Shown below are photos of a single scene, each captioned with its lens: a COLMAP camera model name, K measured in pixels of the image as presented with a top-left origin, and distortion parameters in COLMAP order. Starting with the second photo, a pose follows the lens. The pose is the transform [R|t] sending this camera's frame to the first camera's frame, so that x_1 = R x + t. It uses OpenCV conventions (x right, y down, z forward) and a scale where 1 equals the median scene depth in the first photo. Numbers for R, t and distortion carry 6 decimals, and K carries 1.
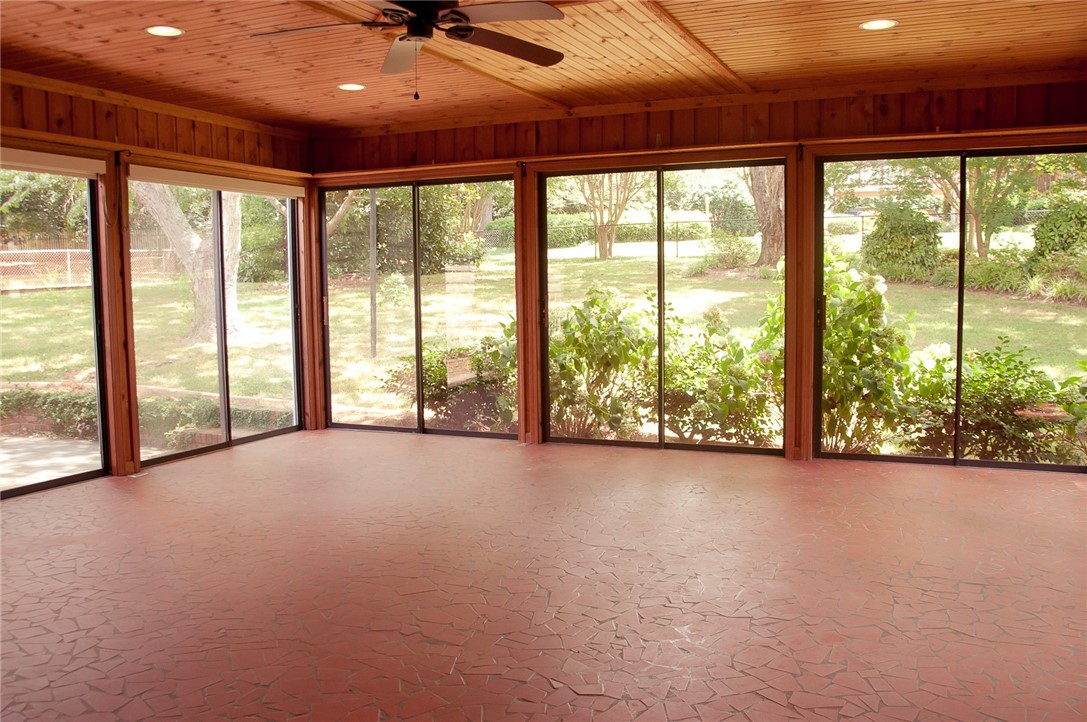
lens RADIAL K [[948.8, 0, 546.1], [0, 948.8, 366.8], [0, 0, 1]] dist [-0.058710, 0.016263]
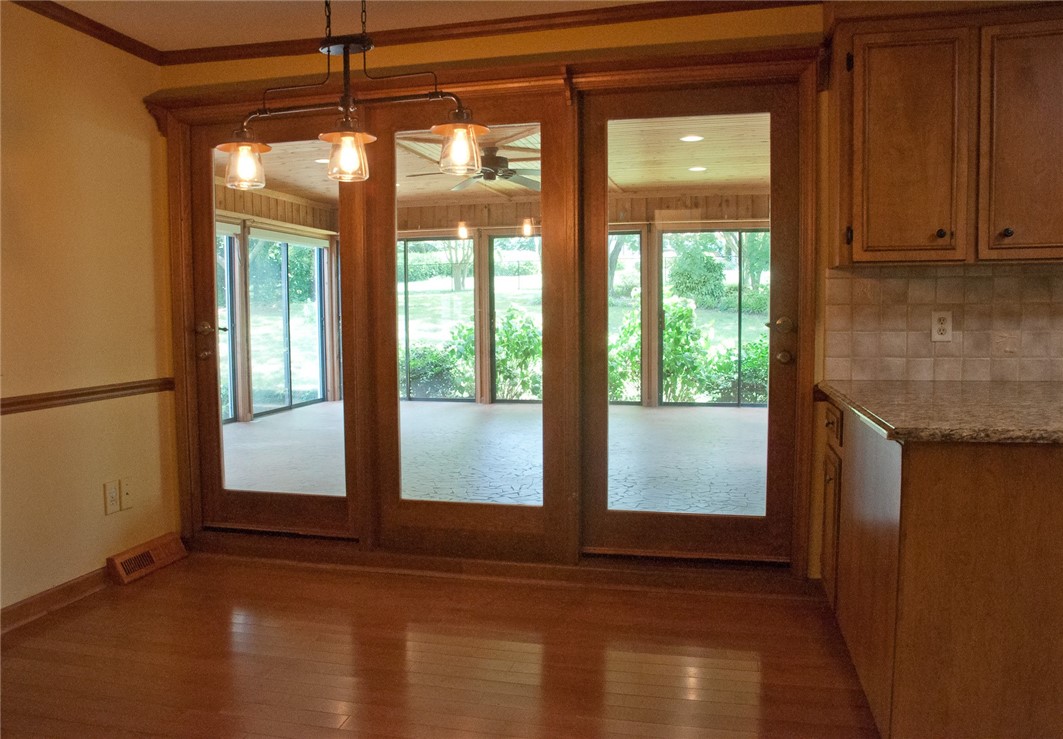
lens RADIAL K [[822.3, 0, 528.8], [0, 822.3, 360.5], [0, 0, 1]] dist [-0.008756, -0.001483]
pose [[0.986669, -0.008895, 0.162498, -0.171620], [0.013664, 0.999508, -0.028250, 0.049378], [-0.162167, 0.030093, 0.986304, -0.389653]]
